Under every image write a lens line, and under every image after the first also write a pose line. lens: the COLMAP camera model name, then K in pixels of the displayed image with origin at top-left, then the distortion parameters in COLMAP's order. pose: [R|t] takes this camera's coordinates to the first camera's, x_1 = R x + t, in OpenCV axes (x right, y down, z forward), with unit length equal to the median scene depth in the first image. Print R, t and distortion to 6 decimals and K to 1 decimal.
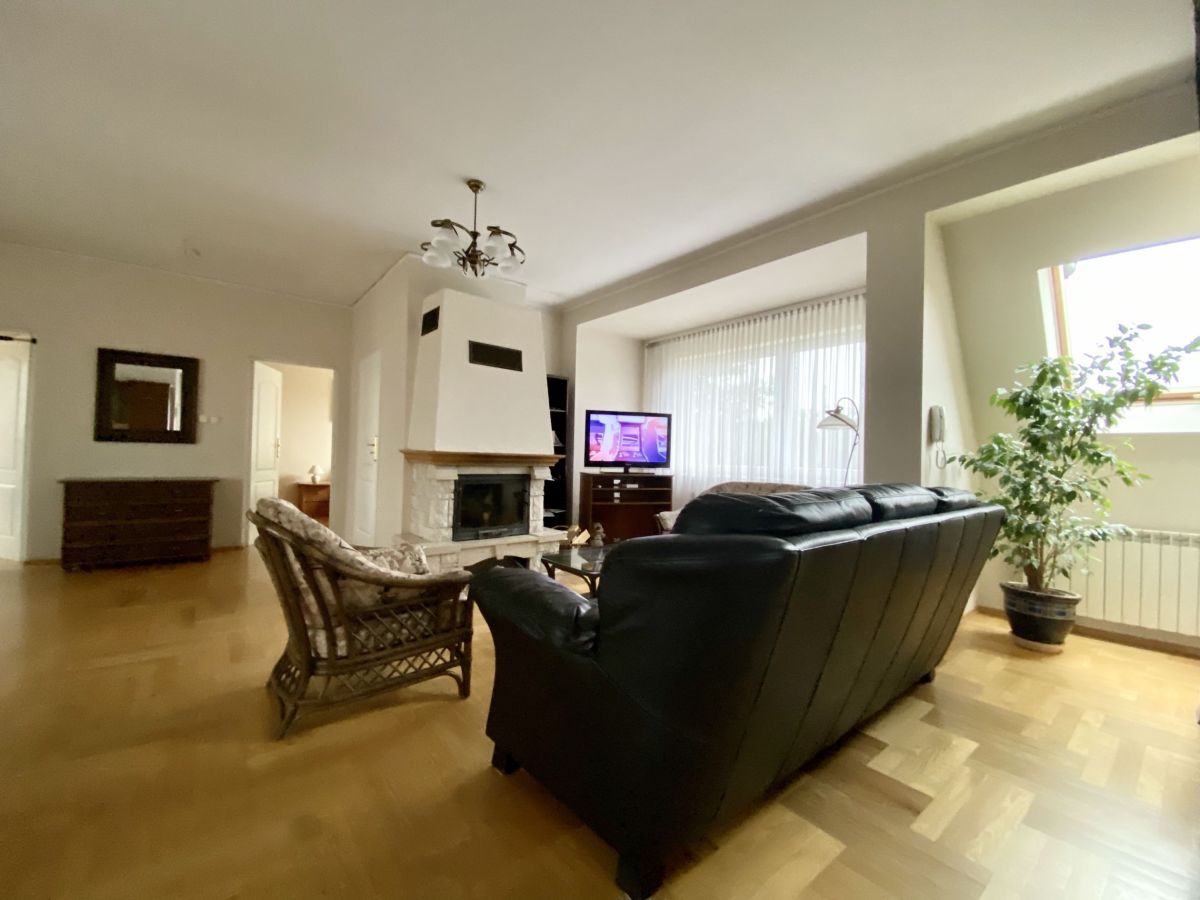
lens RADIAL K [[482.3, 0, 598.4], [0, 482.3, 446.5], [0, 0, 1]] dist [0.034125, -0.026655]
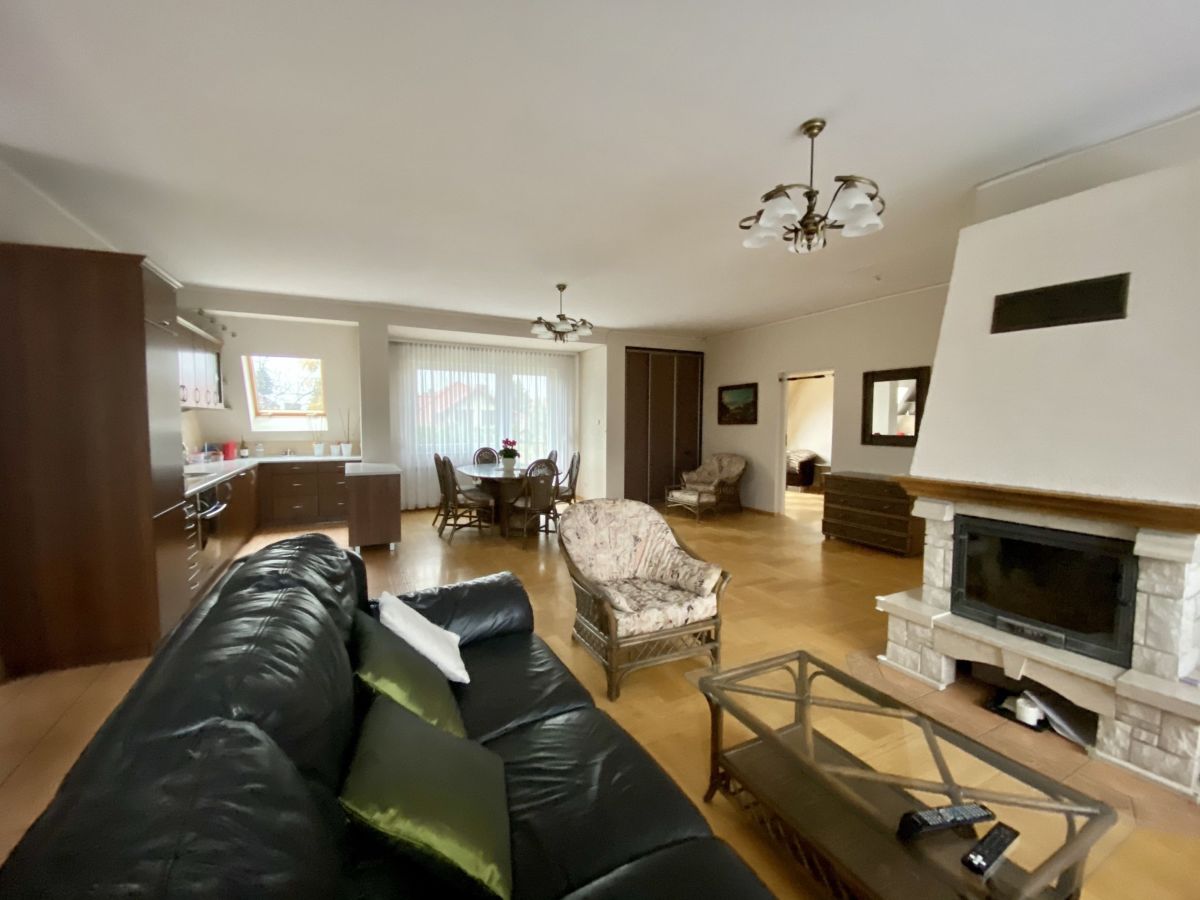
lens RADIAL K [[482.3, 0, 598.4], [0, 482.3, 446.5], [0, 0, 1]] dist [0.034125, -0.026655]
pose [[-0.204368, 0.025453, -0.978563, 0.446218], [0.007538, 0.999673, 0.024428, -0.052195], [0.978865, -0.002384, -0.204493, 0.664816]]
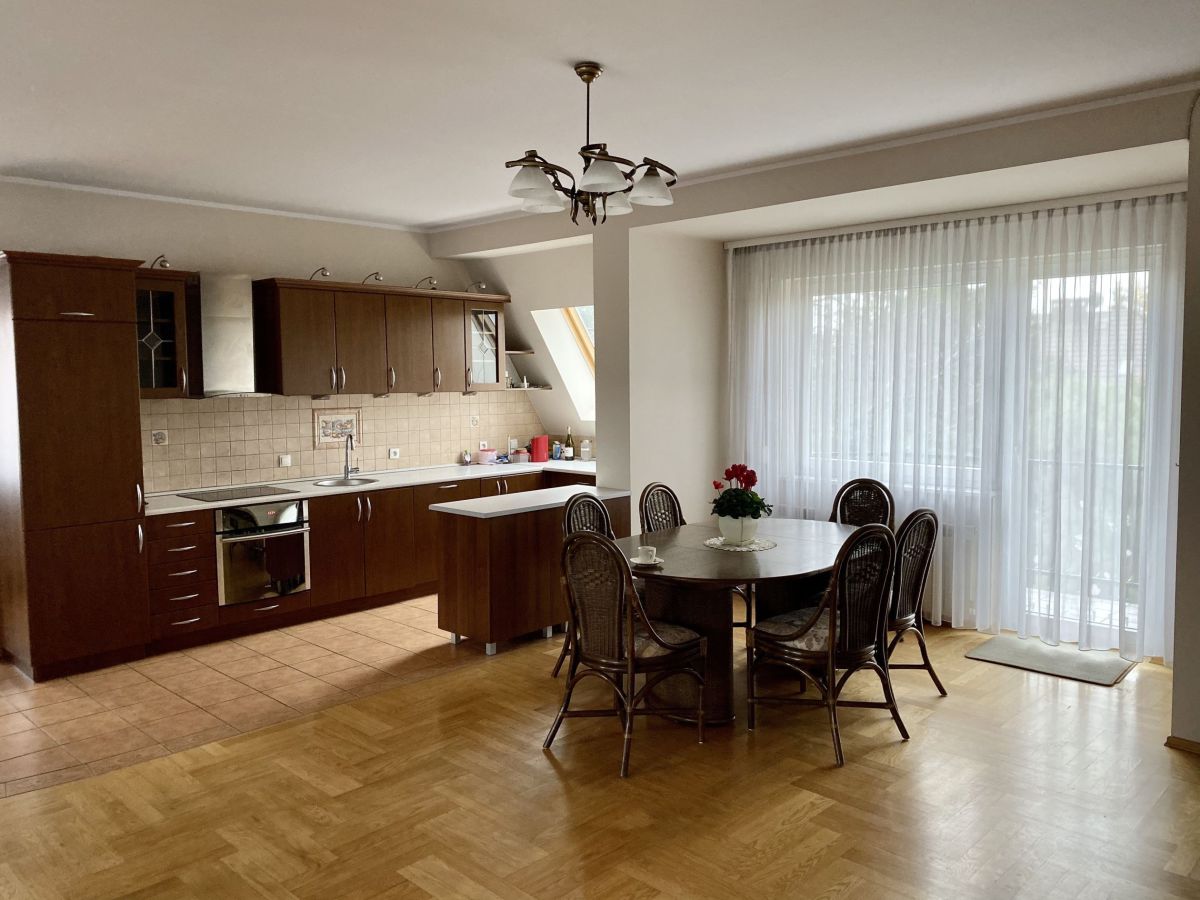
lens RADIAL K [[920.2, 0, 601.8], [0, 920.2, 432.5], [0, 0, 1]] dist [0.014752, -0.007344]
pose [[-0.991382, -0.008709, -0.130712, -0.721477], [-0.014688, 0.998886, 0.044848, -0.138912], [0.130175, 0.046382, -0.990406, 1.207396]]
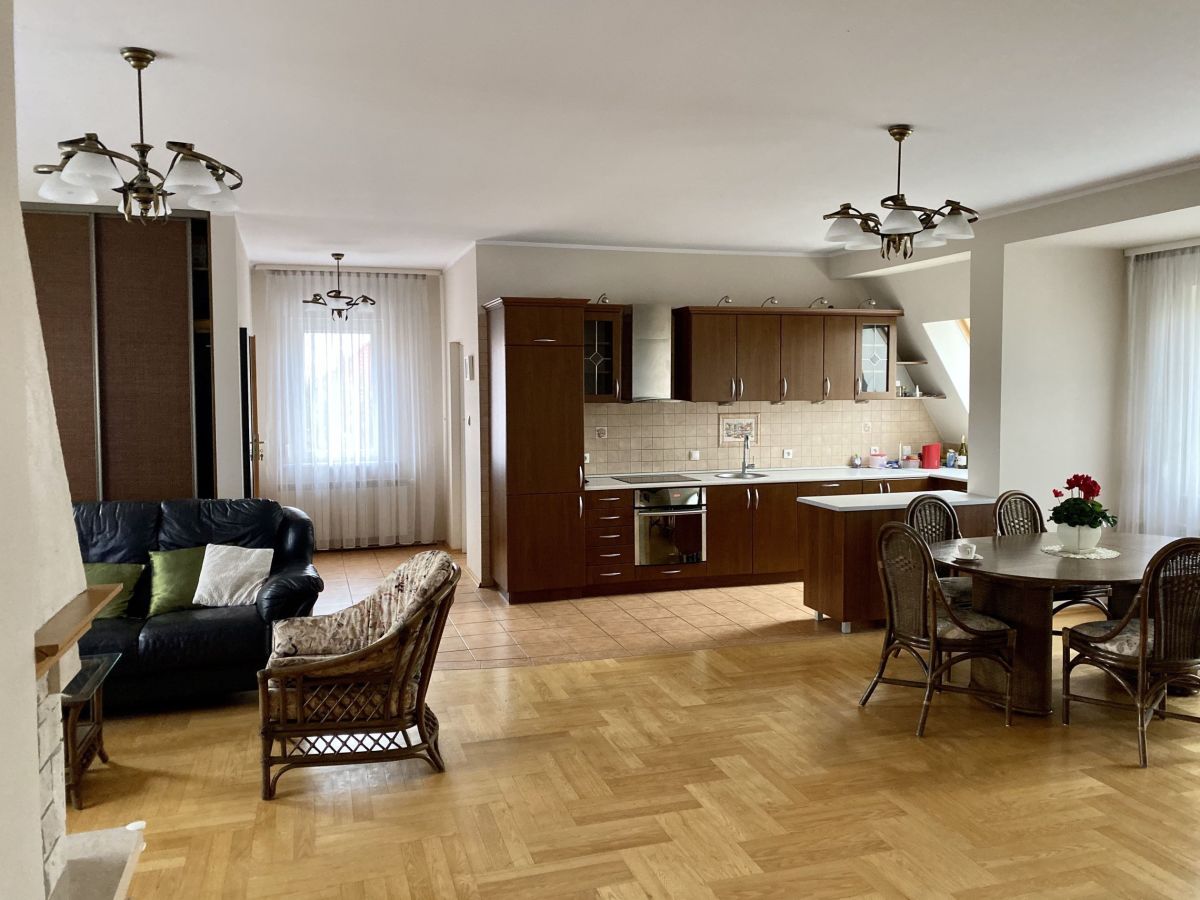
lens RADIAL K [[914.2, 0, 608.7], [0, 914.2, 433.5], [0, 0, 1]] dist [0.112025, -0.174373]
pose [[-0.936393, -0.041175, 0.348530, -0.896196], [-0.025969, 0.998501, 0.048190, -0.144696], [-0.349991, 0.036074, -0.936058, 1.432997]]
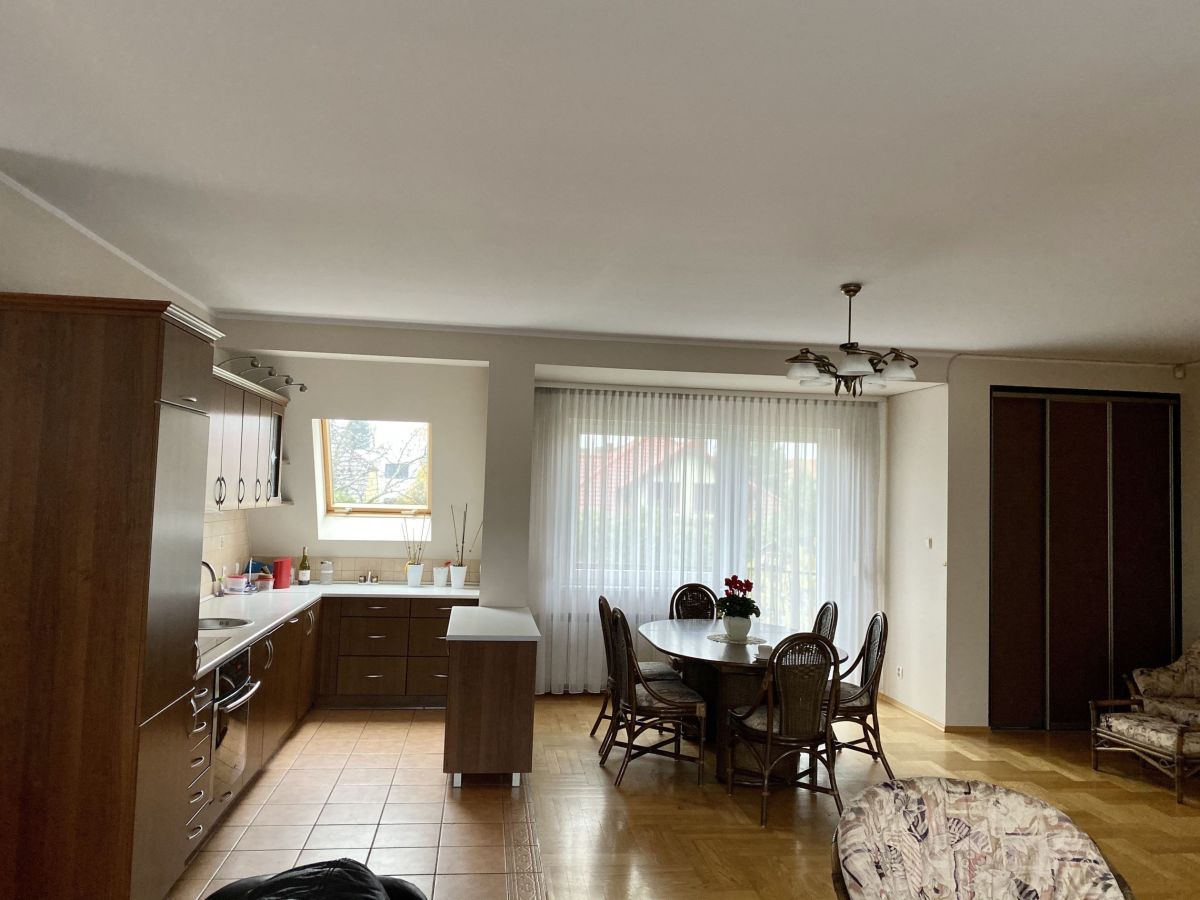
lens RADIAL K [[913.5, 0, 610.2], [0, 913.5, 444.7], [0, 0, 1]] dist [0.108994, -0.113390]
pose [[-0.509611, -0.088231, -0.855869, 0.393525], [-0.029865, 0.995943, -0.084888, -0.124822], [0.859887, -0.017699, -0.510178, 0.653481]]
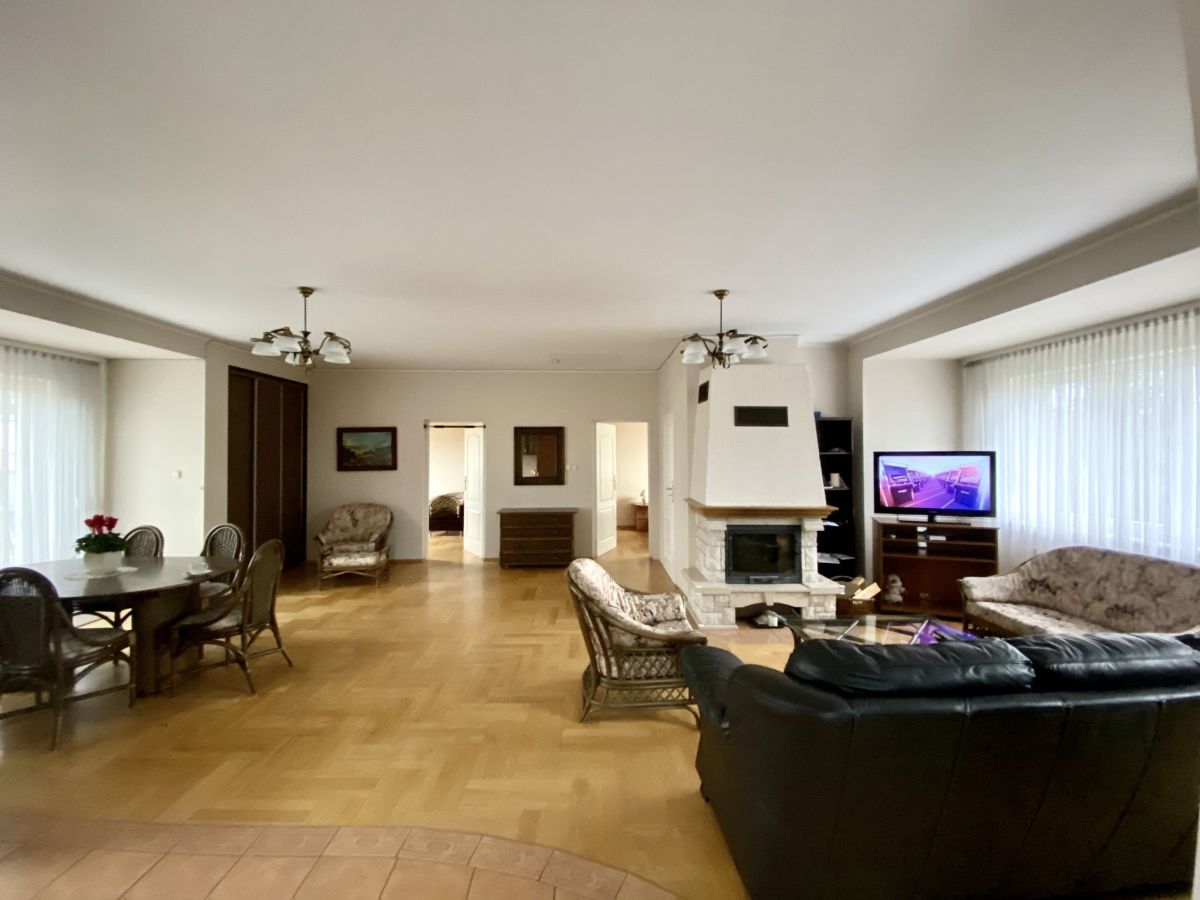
lens RADIAL K [[482.3, 0, 598.4], [0, 482.3, 446.5], [0, 0, 1]] dist [0.034125, -0.026655]
pose [[0.791321, -0.037869, -0.610227, 0.174239], [0.033783, 0.999263, -0.018203, -0.118782], [0.610466, -0.006211, 0.792018, -0.095976]]
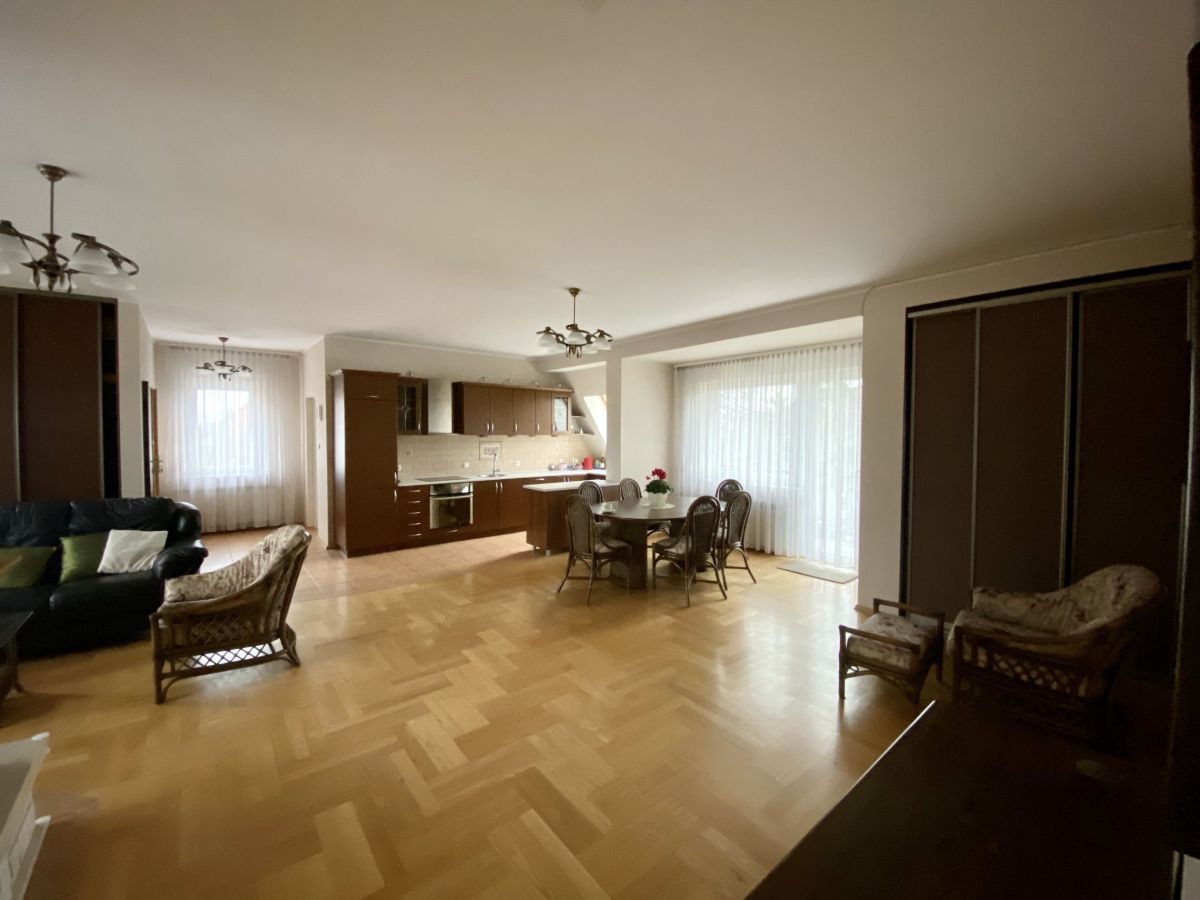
lens RADIAL K [[482.3, 0, 598.4], [0, 482.3, 446.5], [0, 0, 1]] dist [0.034125, -0.026655]
pose [[-0.999482, -0.031216, -0.007860, -0.878713], [-0.031334, 0.999391, 0.015328, -0.122646], [0.007376, 0.015566, -0.999852, 1.386233]]
